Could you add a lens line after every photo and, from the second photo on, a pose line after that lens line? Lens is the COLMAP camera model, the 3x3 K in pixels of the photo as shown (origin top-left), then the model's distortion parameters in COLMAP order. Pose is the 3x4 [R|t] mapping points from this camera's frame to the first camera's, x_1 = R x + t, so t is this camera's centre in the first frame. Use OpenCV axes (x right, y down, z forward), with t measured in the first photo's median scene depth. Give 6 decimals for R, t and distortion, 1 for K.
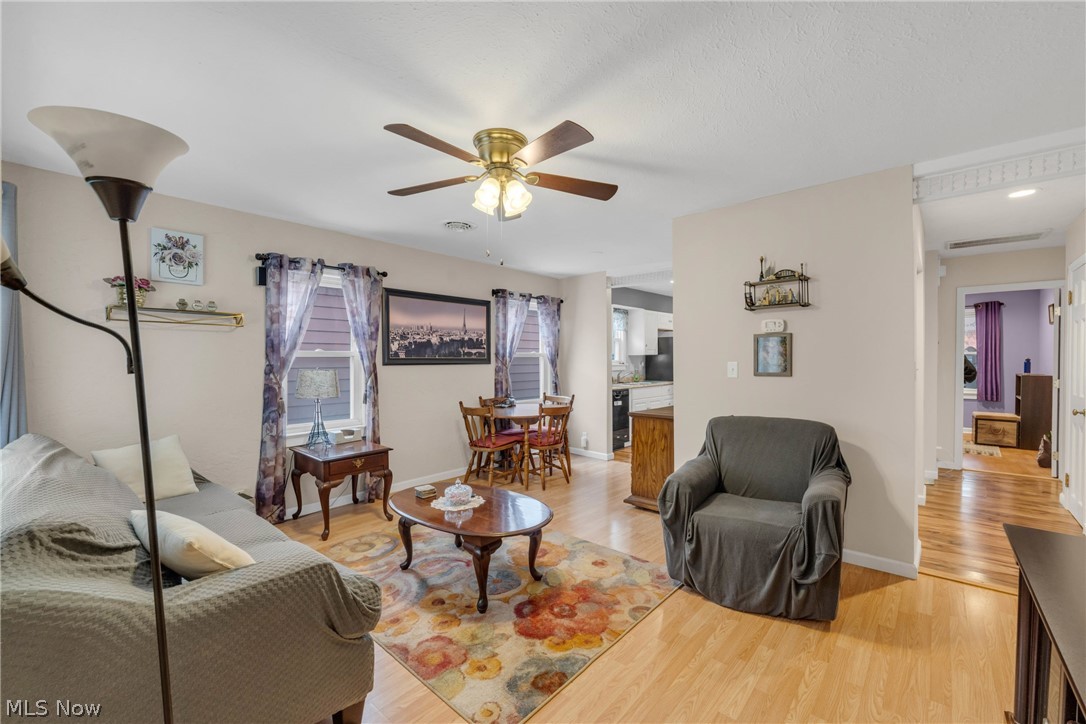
lens RADIAL K [[449.6, 0, 546.8], [0, 449.6, 366.0], [0, 0, 1]] dist [0.001018, -0.000076]
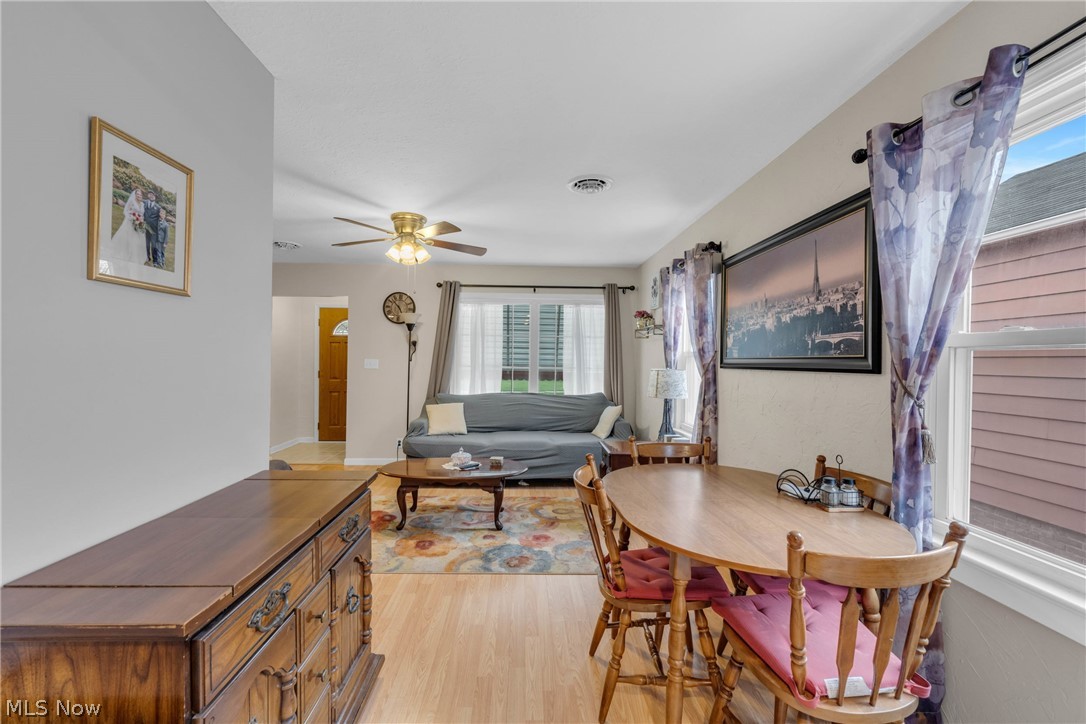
lens RADIAL K [[425.2, 0, 534.4], [0, 425.2, 363.4], [0, 0, 1]] dist [0.000812, 0.000028]
pose [[-0.714580, 0.000624, -0.699553, 0.331310], [-0.017532, 0.999670, 0.018800, -0.016579], [0.699334, 0.025699, -0.714333, 1.272889]]
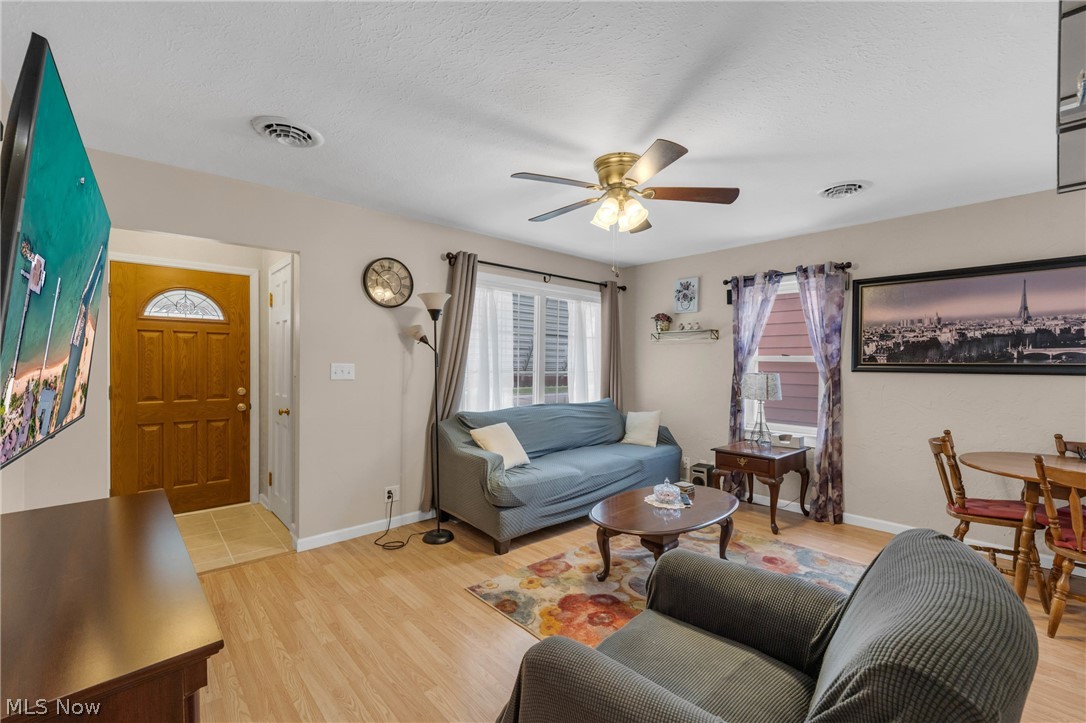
lens RADIAL K [[449.6, 0, 546.8], [0, 449.6, 365.5], [0, 0, 1]] dist [0.001018, -0.000076]
pose [[-0.105182, 0.008995, -0.994412, 0.539483], [-0.022133, 0.999690, 0.011384, -0.010041], [0.994207, 0.023206, -0.104951, 0.512332]]
